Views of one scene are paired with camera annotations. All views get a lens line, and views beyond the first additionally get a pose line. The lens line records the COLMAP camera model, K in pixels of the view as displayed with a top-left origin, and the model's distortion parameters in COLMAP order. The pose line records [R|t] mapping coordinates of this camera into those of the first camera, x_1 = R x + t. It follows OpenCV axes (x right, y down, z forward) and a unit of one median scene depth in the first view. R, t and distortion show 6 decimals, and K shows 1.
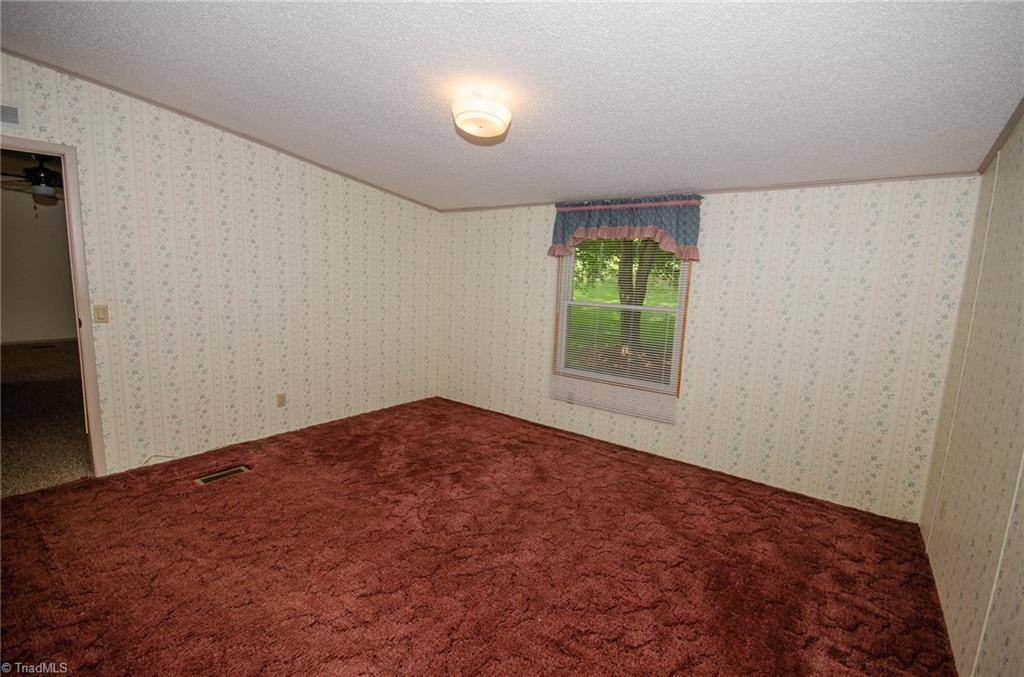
lens RADIAL K [[456.2, 0, 515.1], [0, 456.2, 344.8], [0, 0, 1]] dist [0.000581, -0.002776]
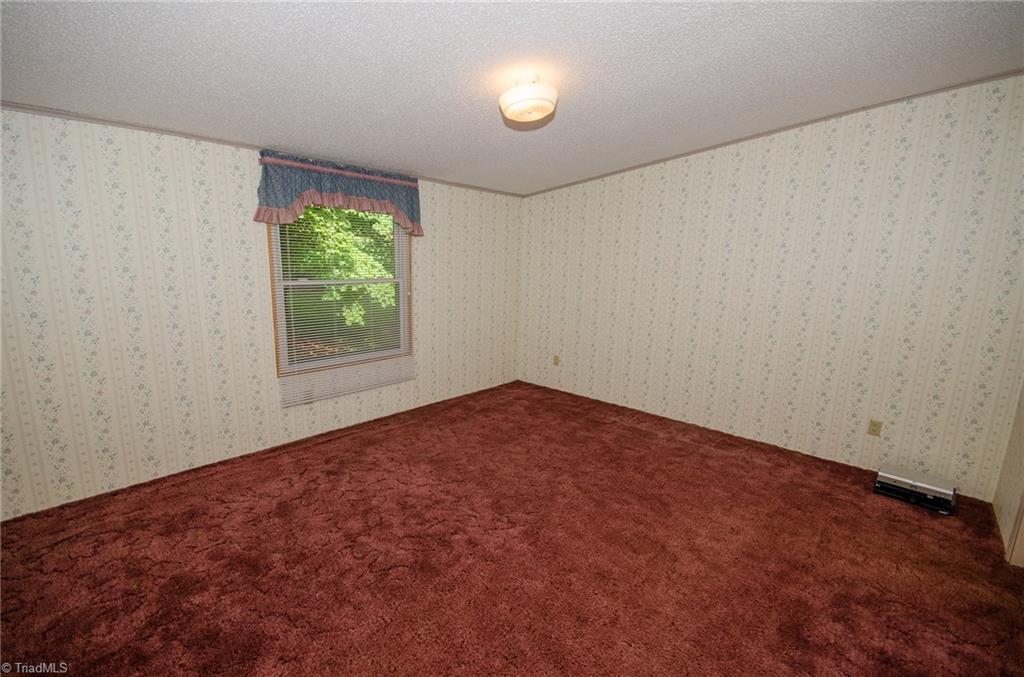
lens RADIAL K [[456.2, 0, 515.0], [0, 456.2, 341.7], [0, 0, 1]] dist [0.000581, -0.002776]
pose [[0.085815, -0.214297, 0.972992, -0.674579], [0.130015, 0.970652, 0.202315, -0.107487], [-0.987791, 0.109142, 0.111158, 0.560642]]
